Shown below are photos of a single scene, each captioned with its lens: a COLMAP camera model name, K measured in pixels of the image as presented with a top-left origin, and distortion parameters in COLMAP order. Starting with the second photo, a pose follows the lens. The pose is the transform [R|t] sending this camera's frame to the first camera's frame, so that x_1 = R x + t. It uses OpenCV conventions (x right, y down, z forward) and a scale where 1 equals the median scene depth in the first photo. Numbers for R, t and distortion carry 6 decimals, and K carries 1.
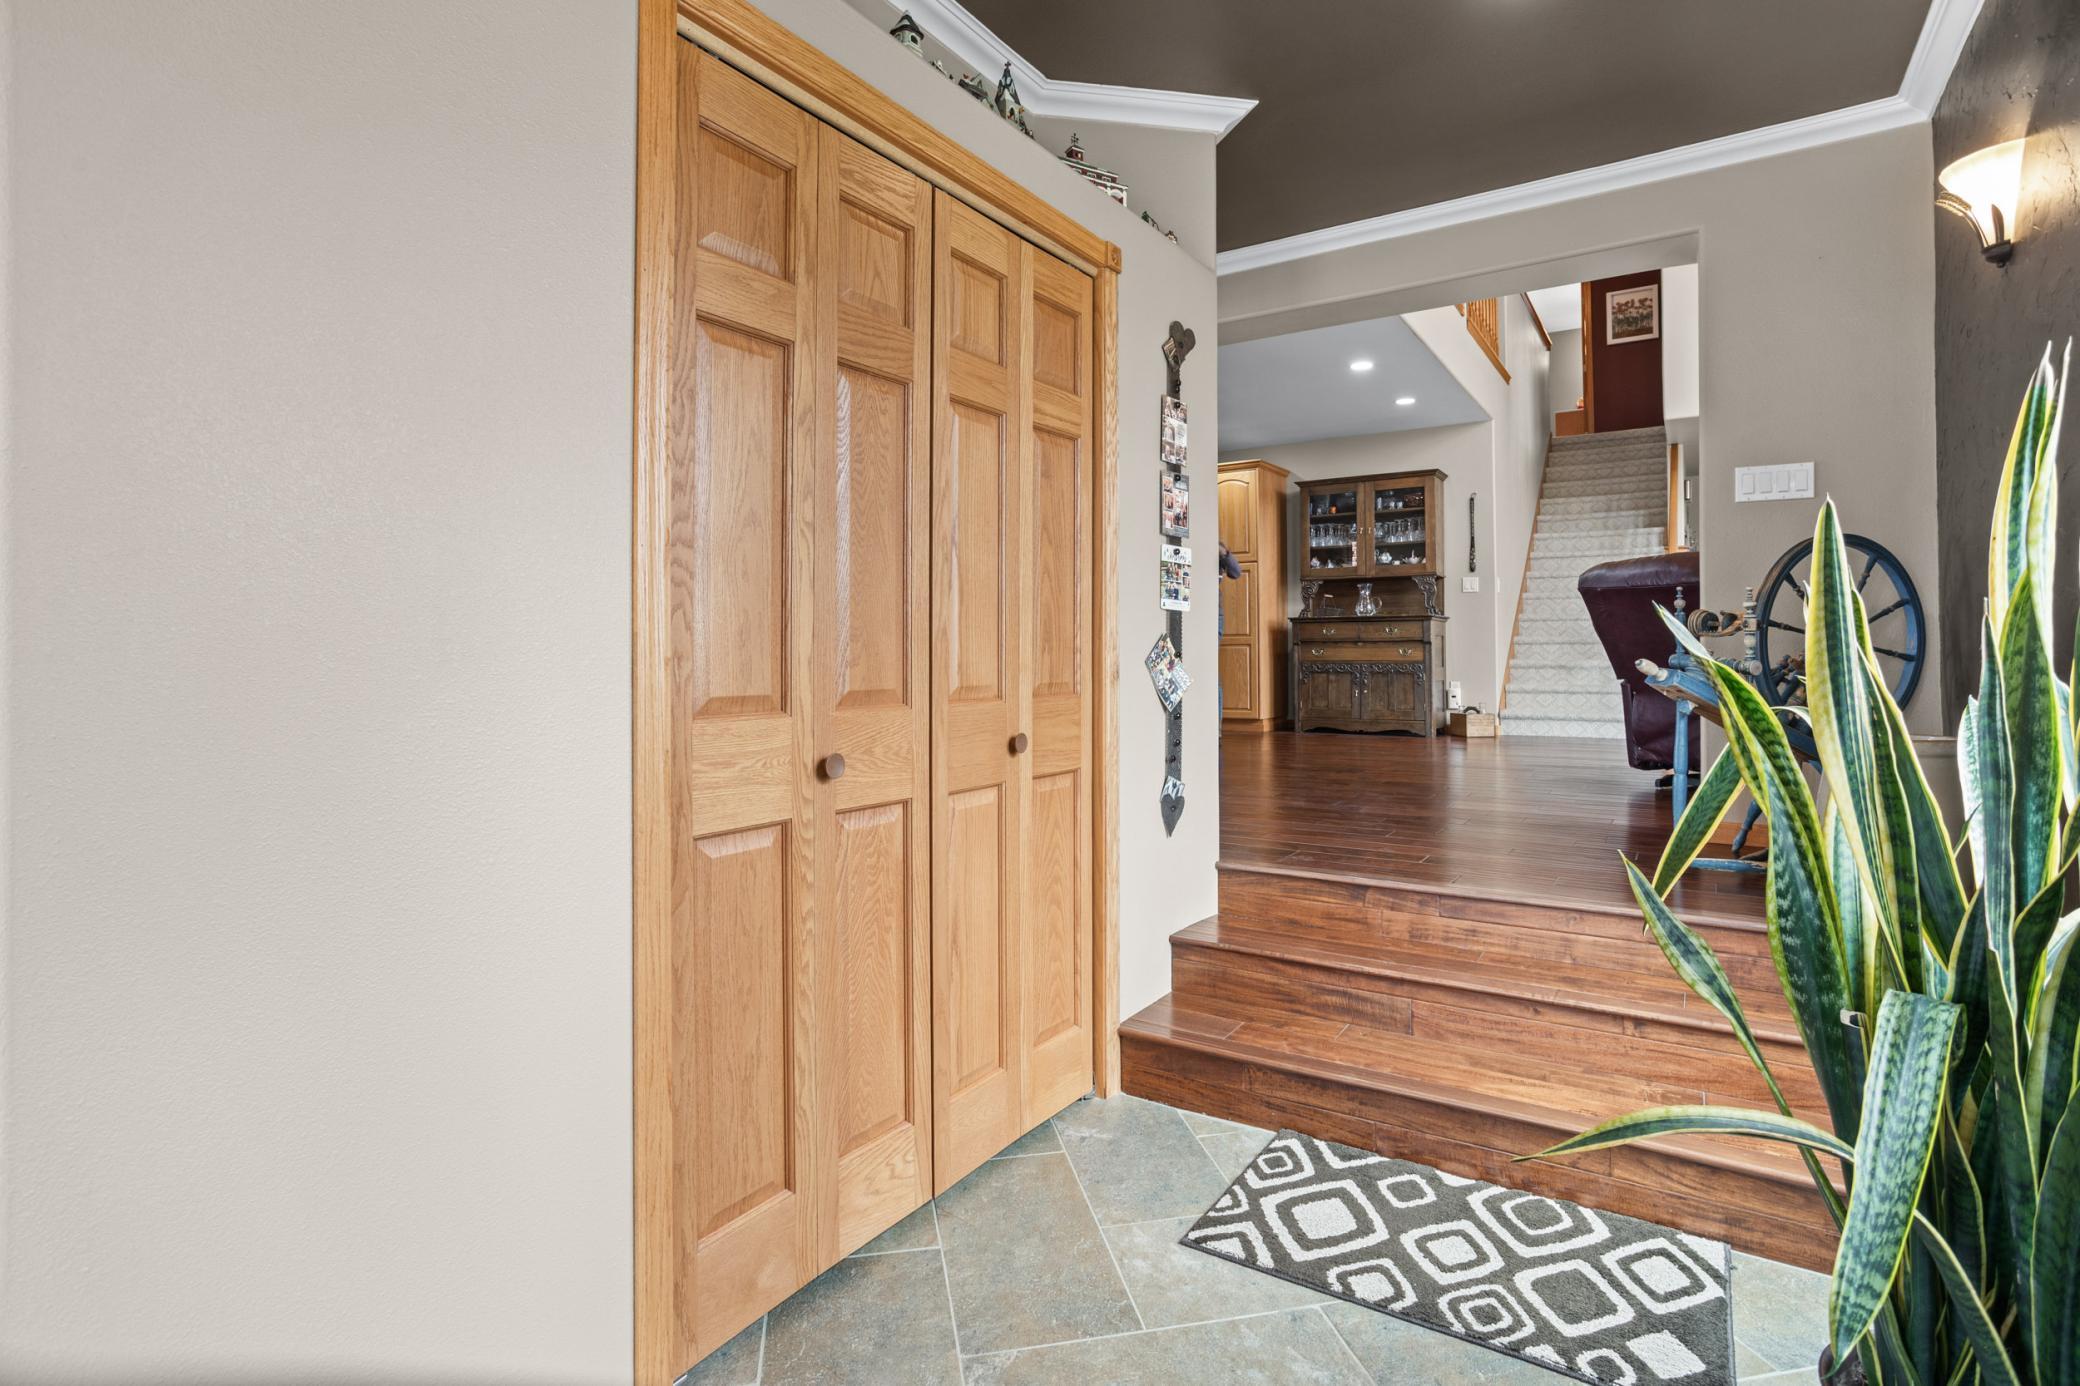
lens RADIAL K [[1012.1, 0, 1053.4], [0, 1012.1, 656.0], [0, 0, 1]] dist [-0.002459, -0.000565]
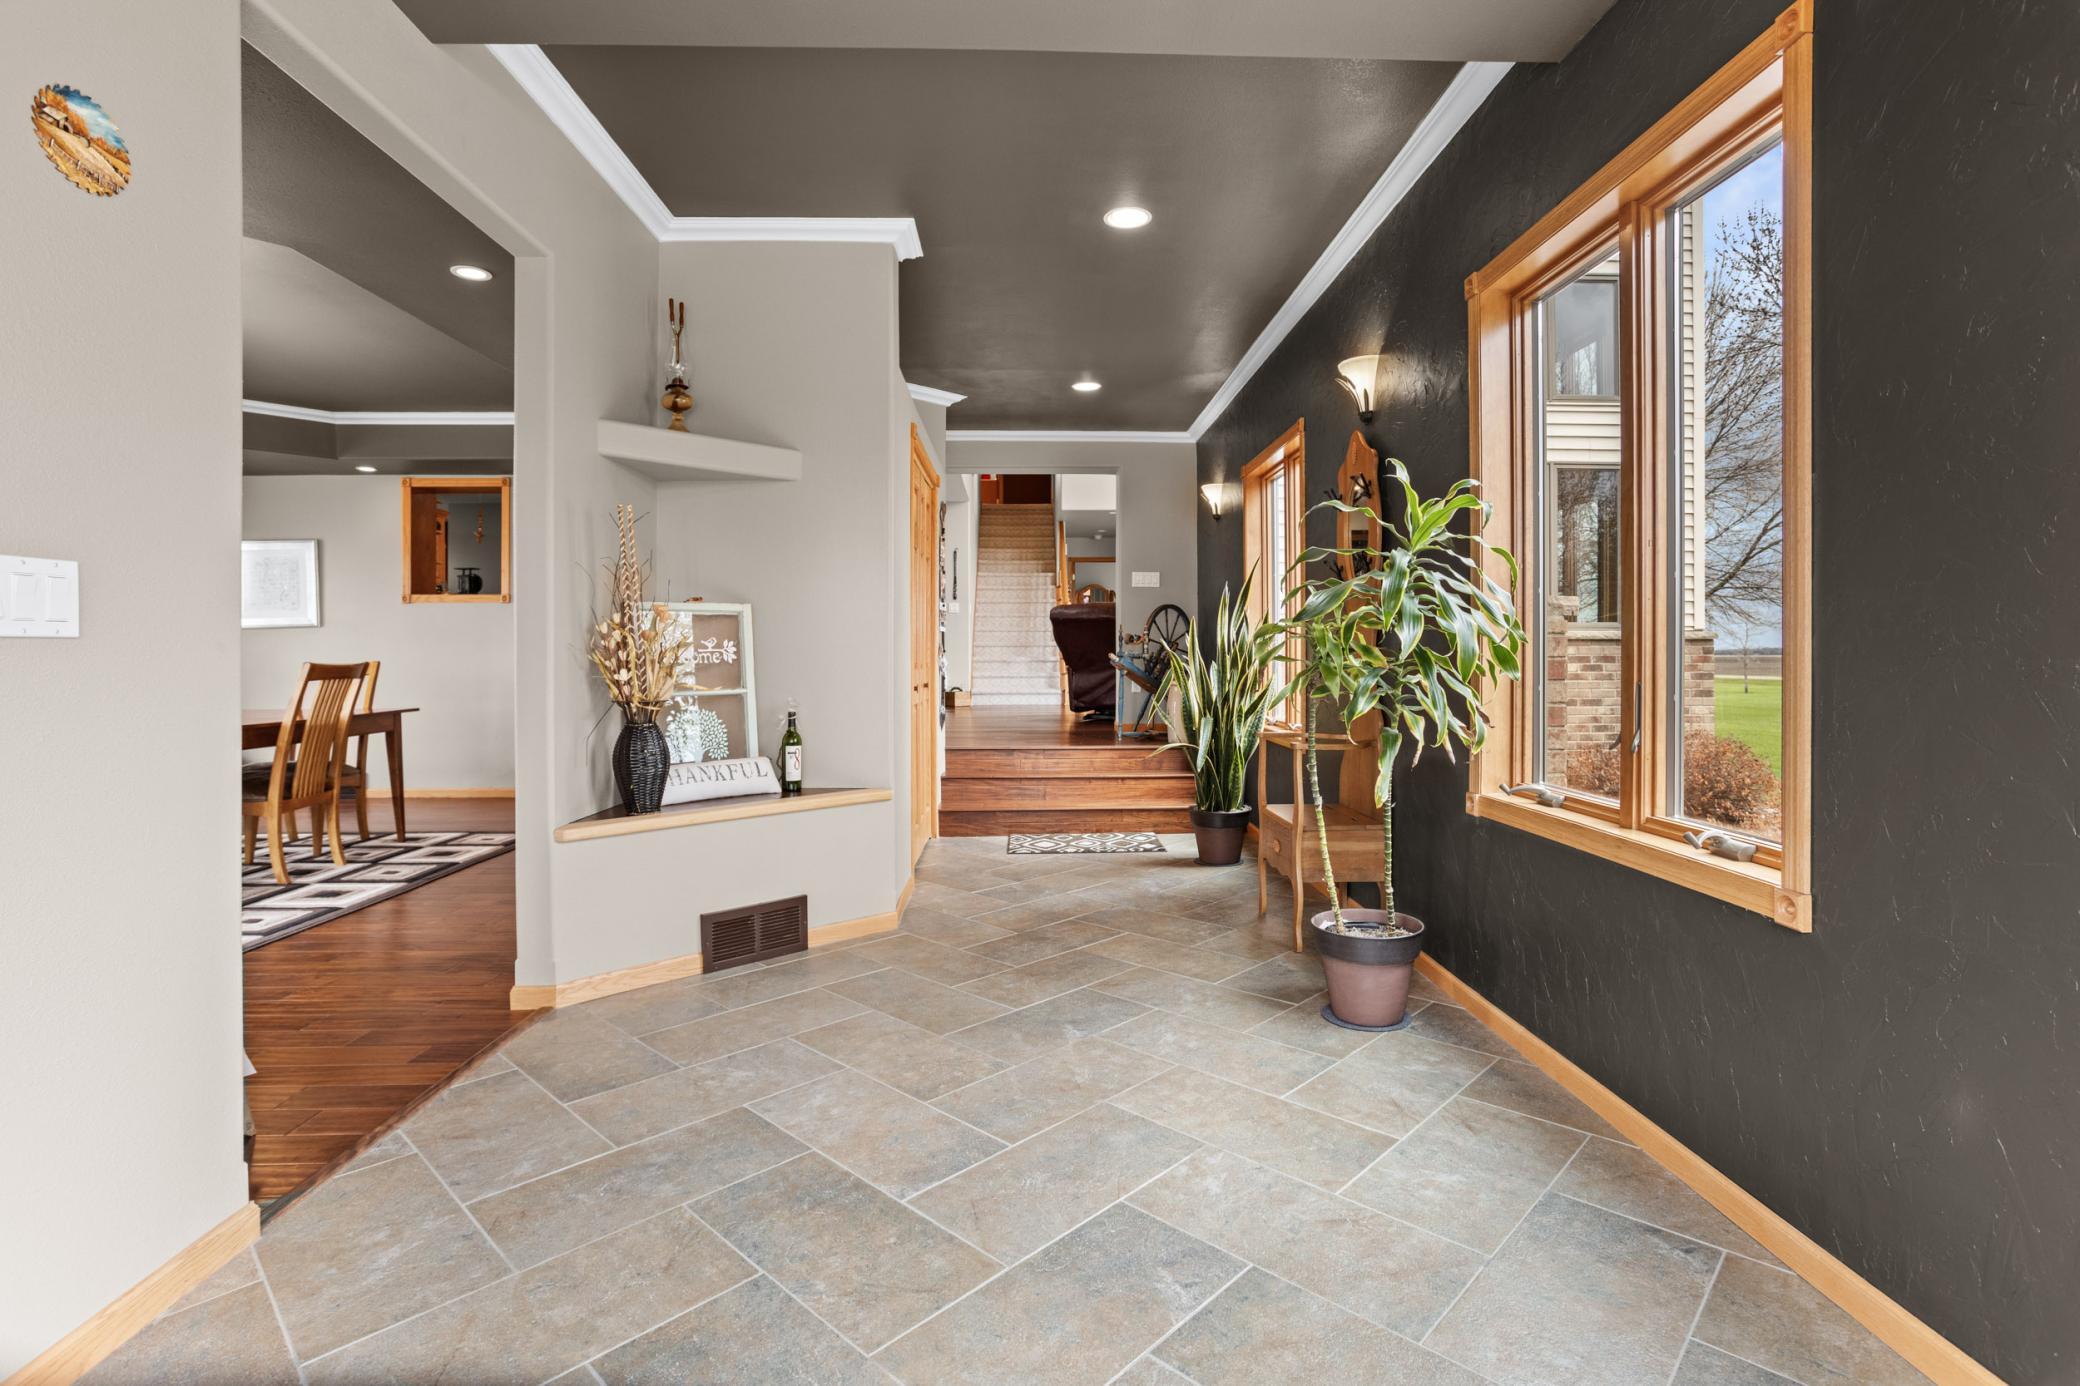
lens RADIAL K [[1012.1, 0, 1053.4], [0, 1012.1, 656.0], [0, 0, 1]] dist [-0.002459, -0.000565]
pose [[0.824222, 0.005208, 0.566242, -0.813028], [-0.004799, 0.999986, -0.002212, 0.013902], [-0.566246, -0.000894, 0.824236, -0.842864]]
